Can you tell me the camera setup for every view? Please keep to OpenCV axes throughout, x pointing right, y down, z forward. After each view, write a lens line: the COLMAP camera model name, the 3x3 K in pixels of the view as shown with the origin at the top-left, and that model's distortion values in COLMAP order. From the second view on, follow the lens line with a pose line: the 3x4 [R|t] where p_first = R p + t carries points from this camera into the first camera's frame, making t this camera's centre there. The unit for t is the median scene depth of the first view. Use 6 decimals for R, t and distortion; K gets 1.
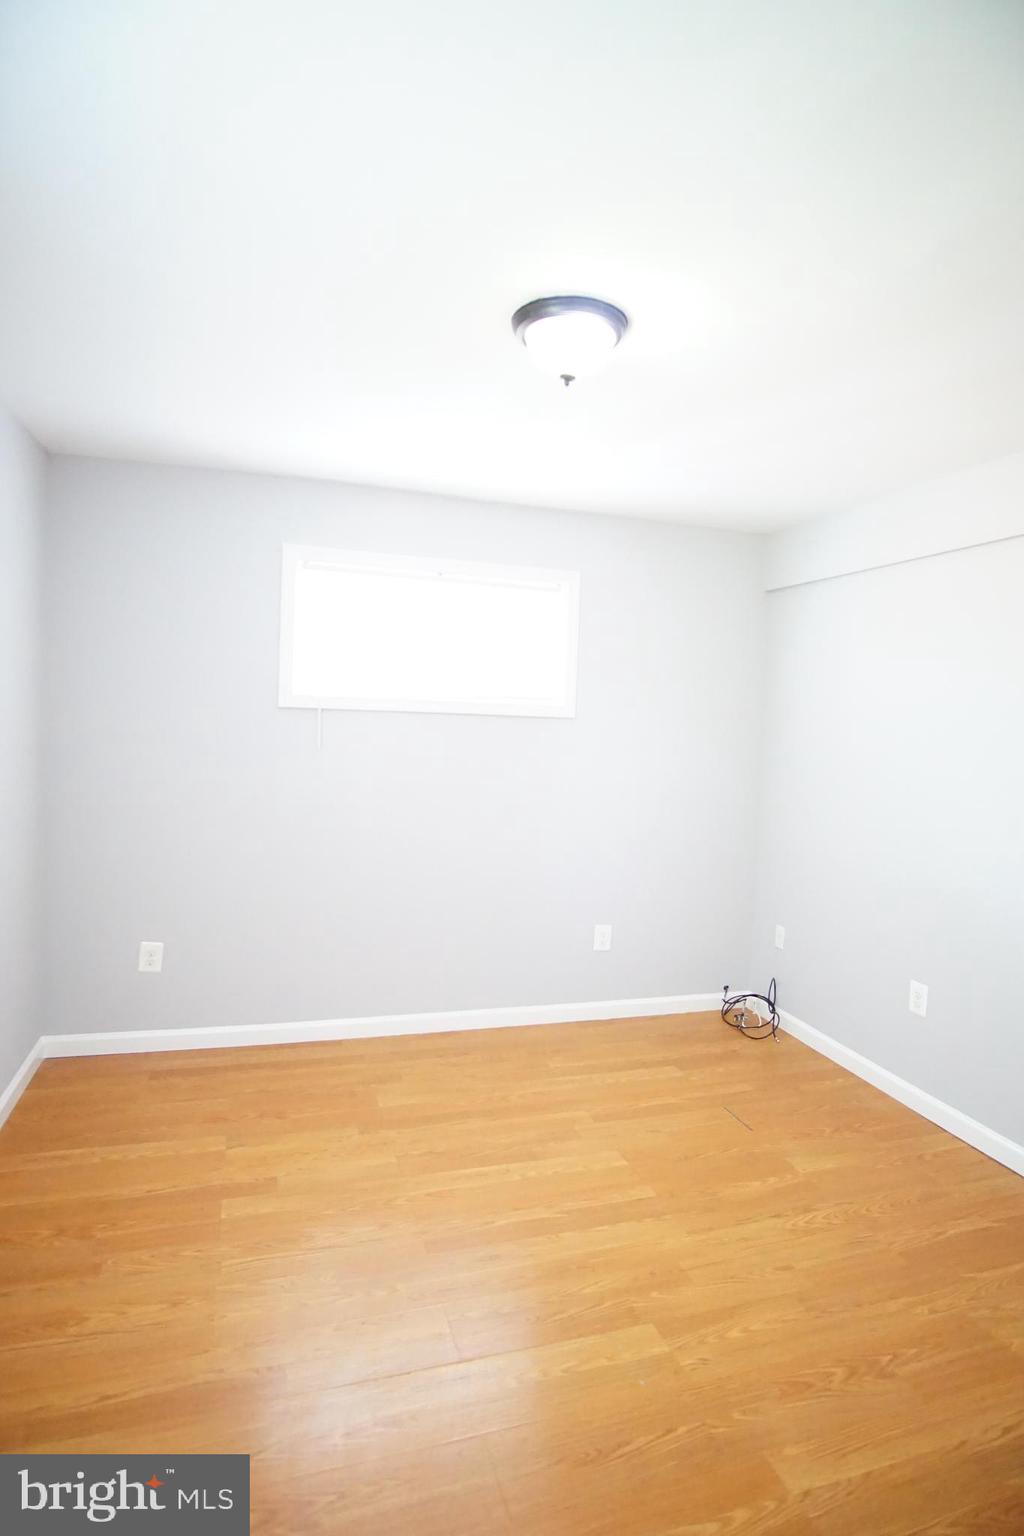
lens RADIAL K [[812.6, 0, 515.7], [0, 812.6, 769.8], [0, 0, 1]] dist [-0.034952, 0.009529]
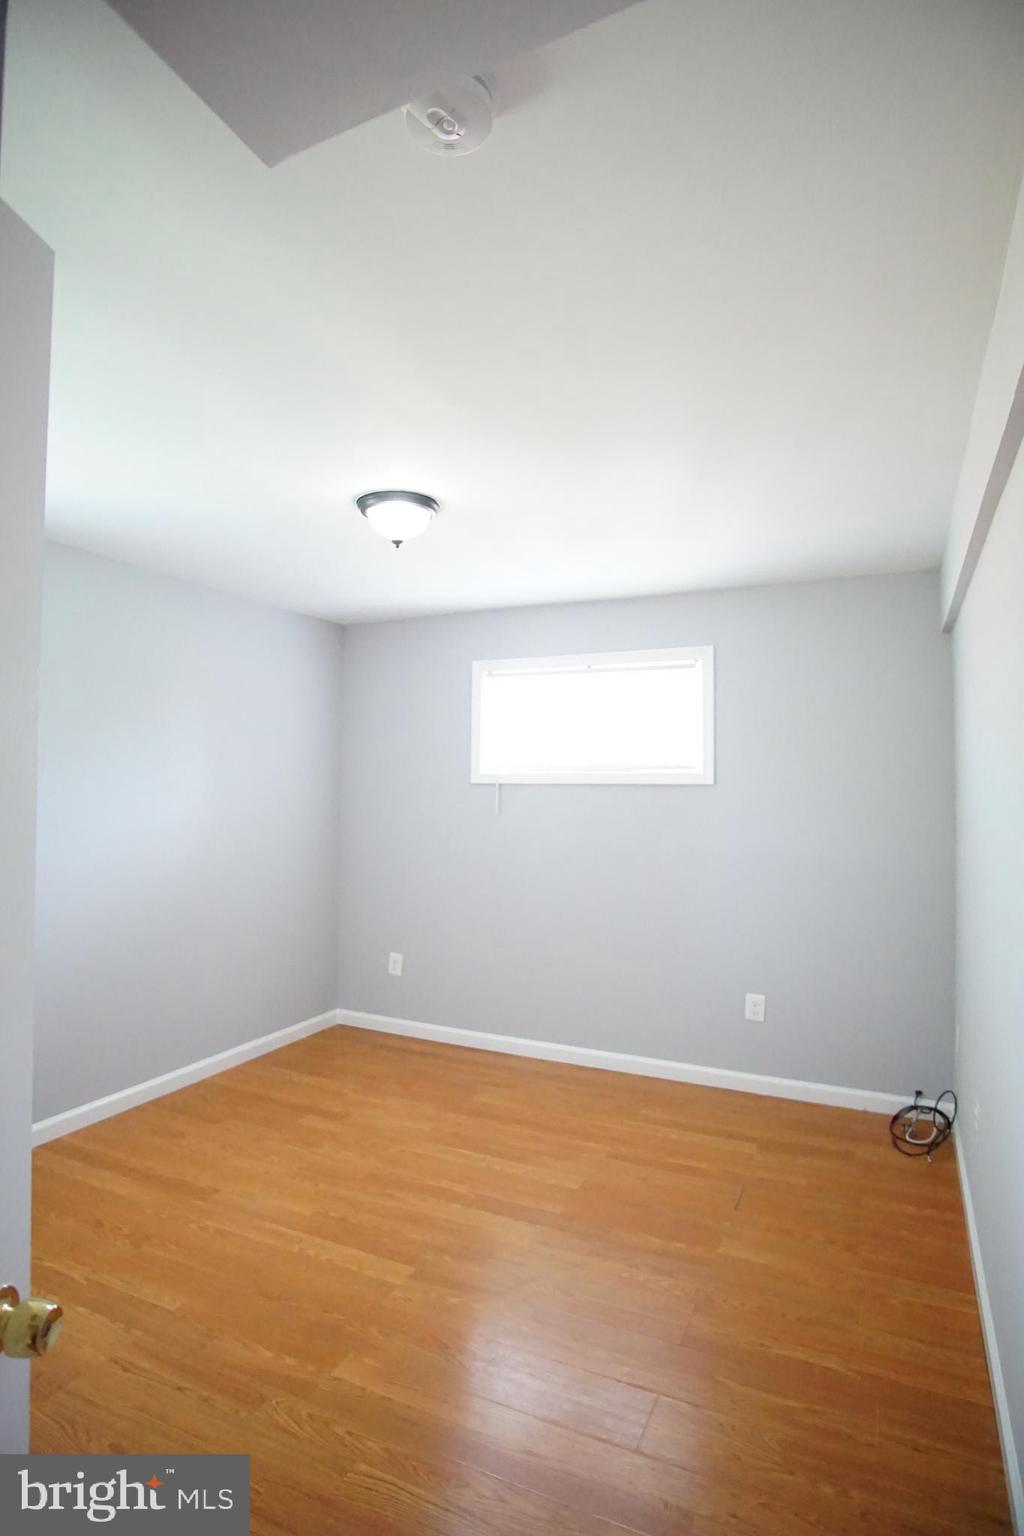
lens RADIAL K [[812.6, 0, 510.9], [0, 812.6, 774.9], [0, 0, 1]] dist [-0.034952, 0.009529]
pose [[0.738798, -0.041434, -0.672652, 0.659050], [-0.022914, 0.995987, -0.086517, 0.021383], [0.673537, 0.079332, 0.734883, 0.073385]]
